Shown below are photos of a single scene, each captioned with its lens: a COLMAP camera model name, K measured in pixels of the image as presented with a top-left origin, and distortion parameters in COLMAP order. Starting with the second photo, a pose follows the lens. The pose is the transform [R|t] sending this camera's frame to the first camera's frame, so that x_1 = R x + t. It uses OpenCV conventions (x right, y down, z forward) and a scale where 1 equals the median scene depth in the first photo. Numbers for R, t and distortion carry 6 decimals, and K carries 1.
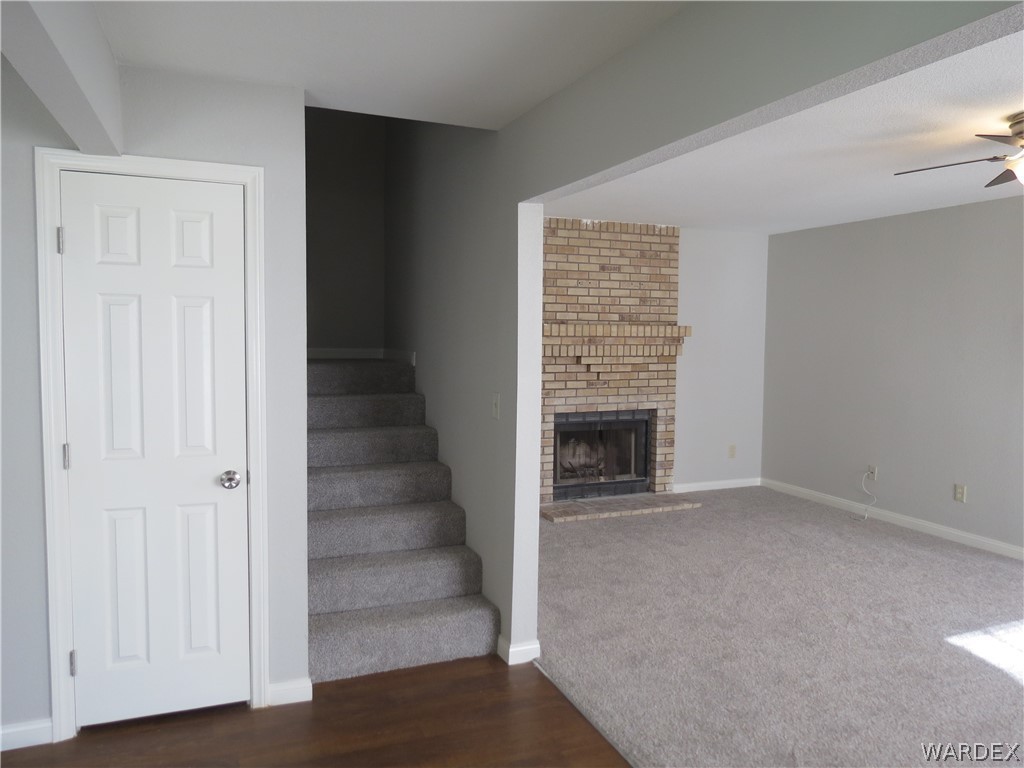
lens RADIAL K [[738.5, 0, 512.0], [0, 738.5, 384.0], [0, 0, 1]] dist [-0.029024, 0.021629]
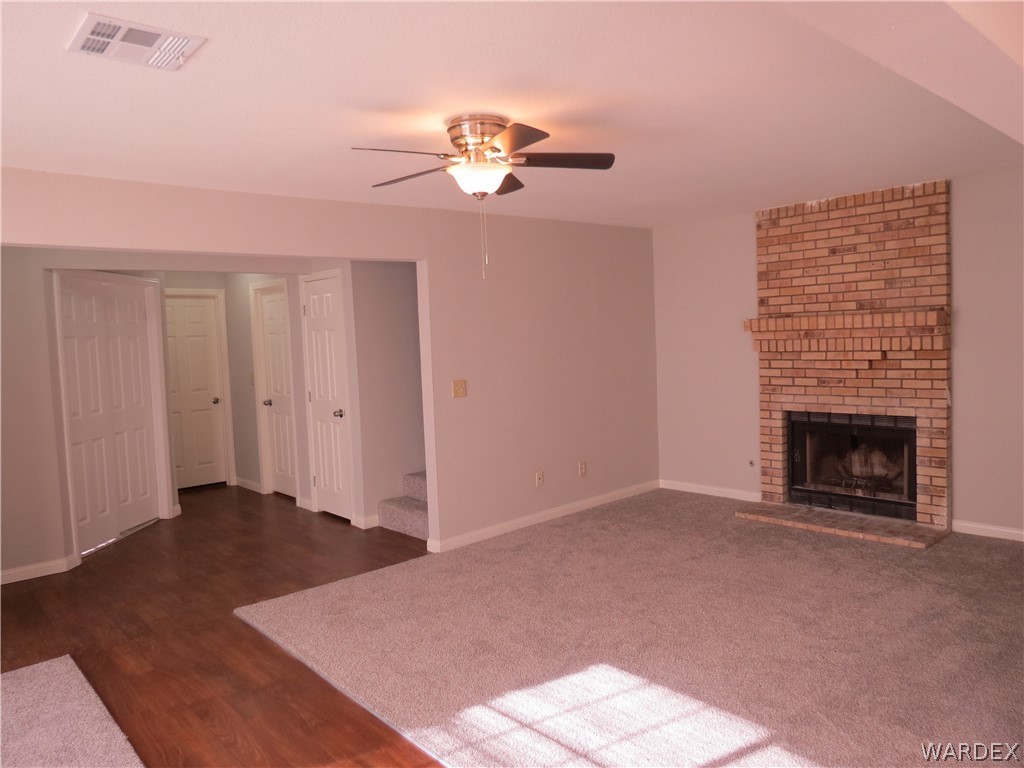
lens RADIAL K [[738.5, 0, 512.0], [0, 738.5, 384.0], [0, 0, 1]] dist [-0.029024, 0.021629]
pose [[0.326109, 0.042600, -0.944372, 0.838041], [-0.020812, 0.999066, 0.037880, -0.023640], [0.945103, 0.007302, 0.326691, 0.350323]]
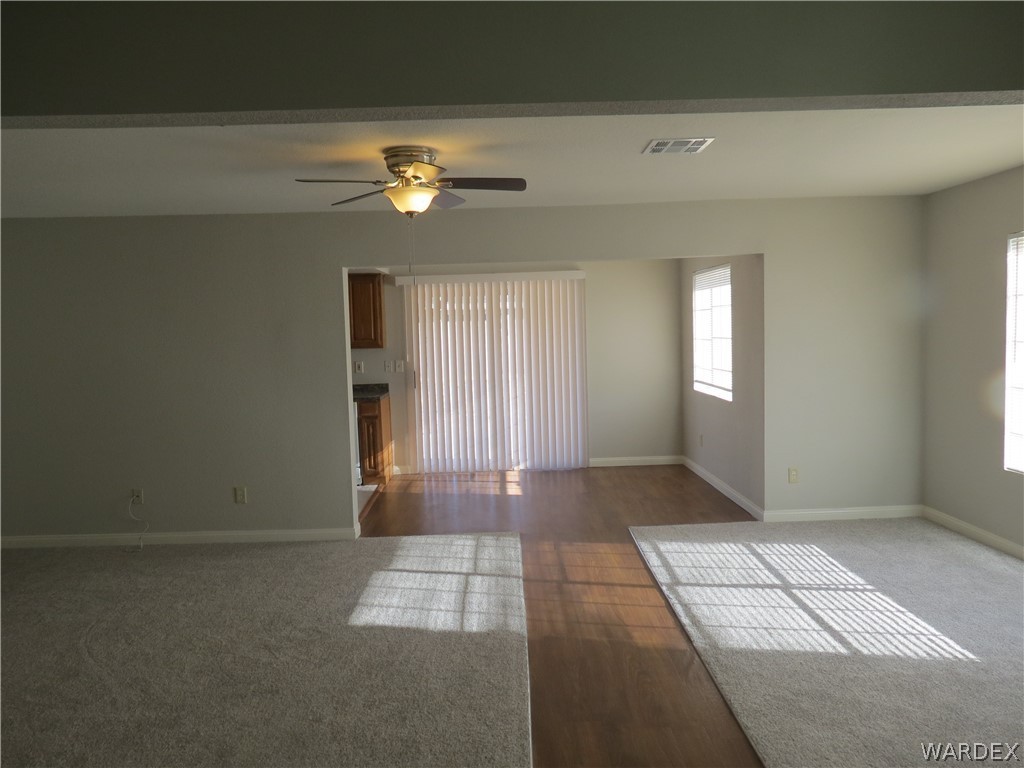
lens RADIAL K [[727.3, 0, 522.6], [0, 727.3, 380.8], [0, 0, 1]] dist [-0.037541, 0.024969]
pose [[0.346412, -0.081604, 0.934526, -0.165471], [0.091174, 0.994422, 0.053037, -0.025615], [-0.933641, 0.066832, 0.351920, 0.220237]]
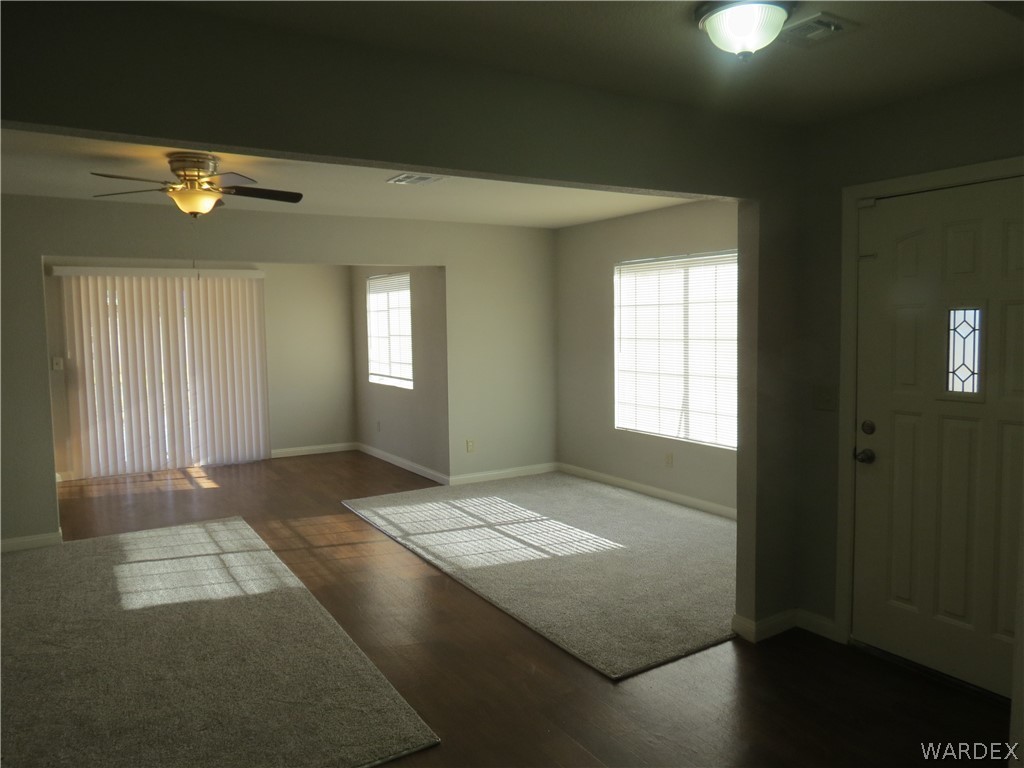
lens RADIAL K [[727.3, 0, 522.6], [0, 727.3, 380.8], [0, 0, 1]] dist [-0.037541, 0.024969]
pose [[-0.191778, -0.081195, 0.978074, -0.323954], [0.074416, 0.992500, 0.096984, -0.032902], [-0.978613, 0.091384, -0.184297, 0.349975]]
